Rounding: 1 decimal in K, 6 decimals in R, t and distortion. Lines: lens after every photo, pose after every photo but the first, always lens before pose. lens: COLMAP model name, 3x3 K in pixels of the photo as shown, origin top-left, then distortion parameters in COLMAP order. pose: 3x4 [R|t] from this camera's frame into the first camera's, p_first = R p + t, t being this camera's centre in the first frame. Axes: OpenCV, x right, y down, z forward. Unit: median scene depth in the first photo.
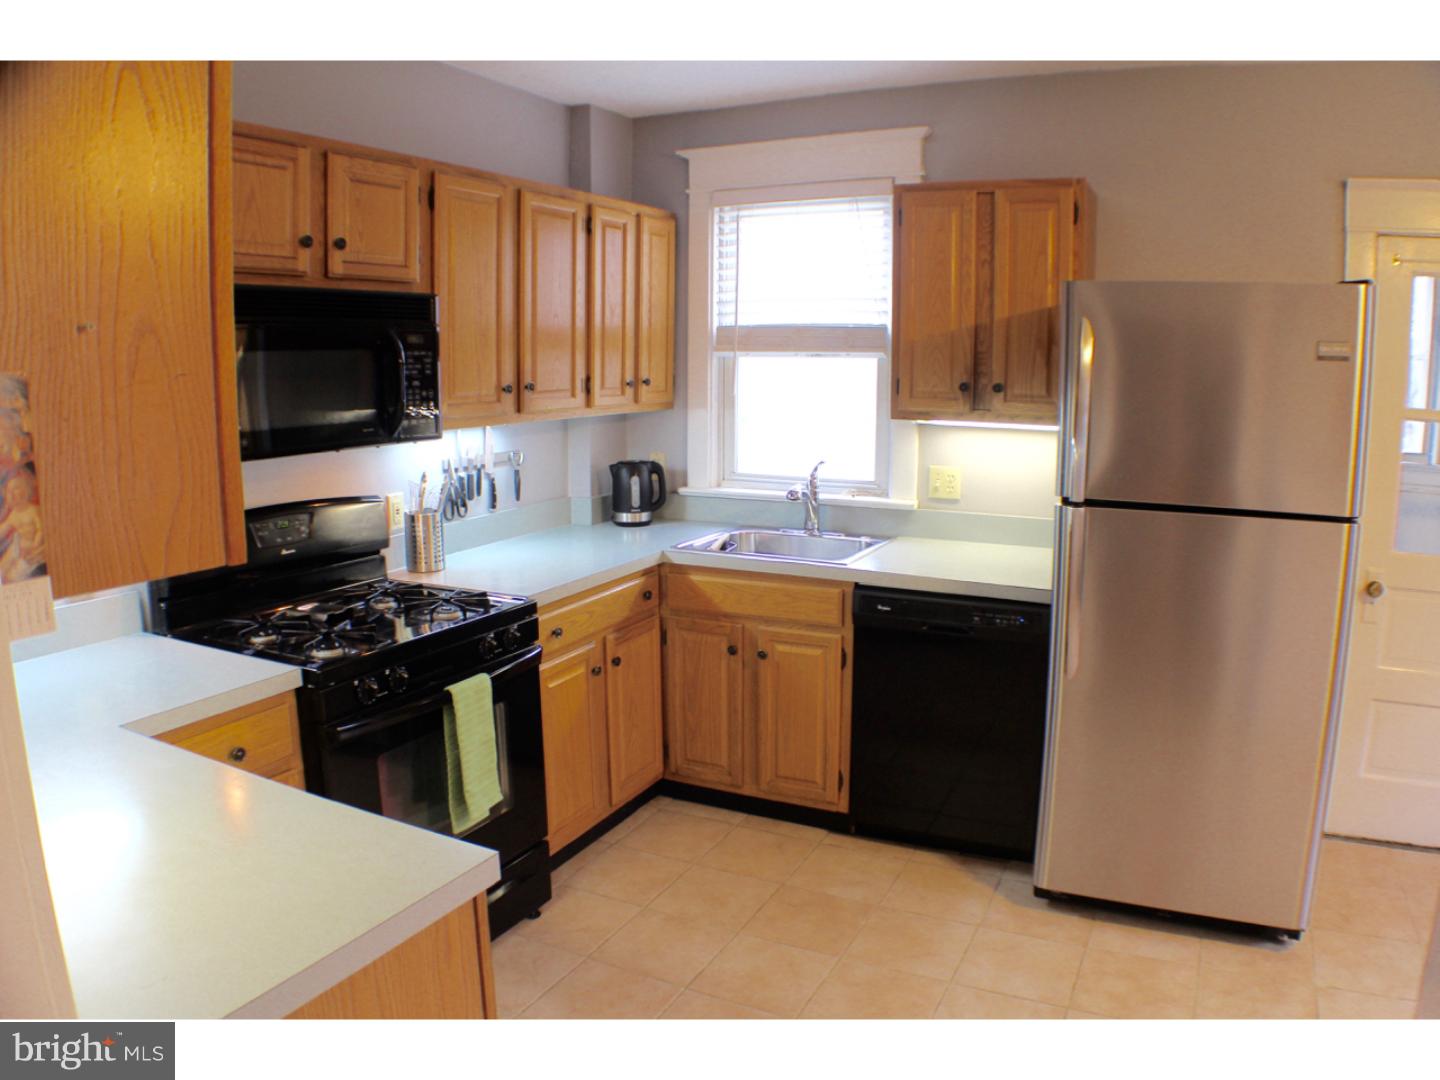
lens RADIAL K [[1060.7, 0, 692.3], [0, 1060.7, 546.5], [0, 0, 1]] dist [-0.223285, 0.096212]
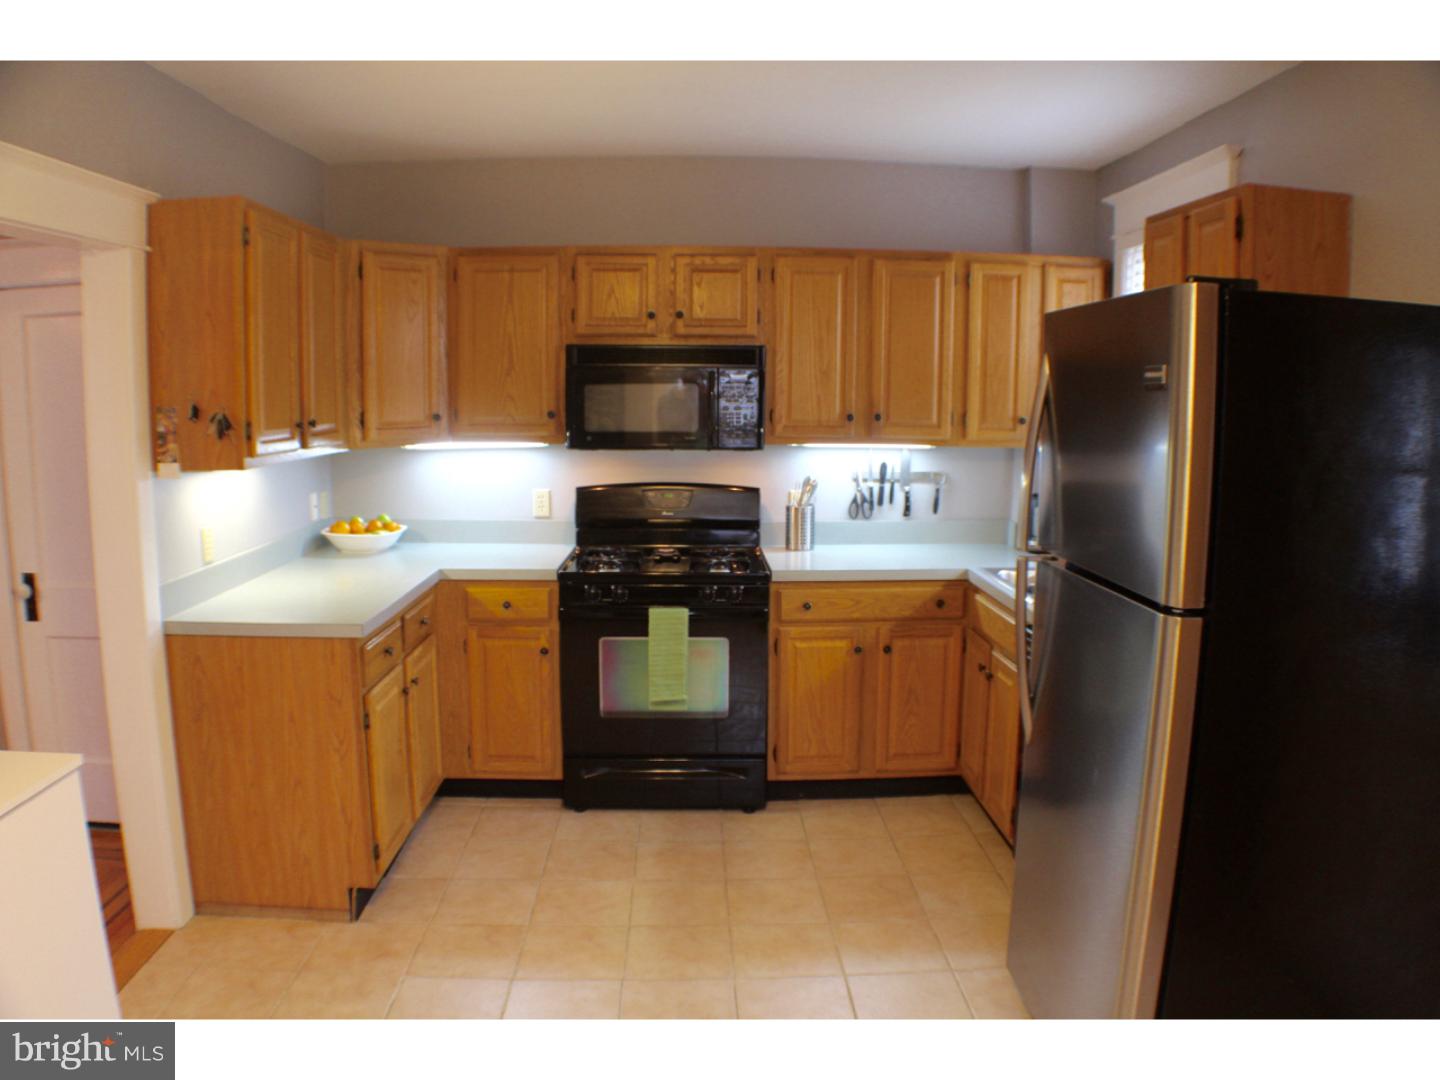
lens RADIAL K [[1060.7, 0, 692.3], [0, 1060.7, 546.5], [0, 0, 1]] dist [-0.223285, 0.096212]
pose [[0.467727, 0.138438, -0.872964, 0.807266], [-0.157806, 0.984869, 0.071633, -0.053320], [0.869672, 0.104255, 0.482496, 0.217446]]
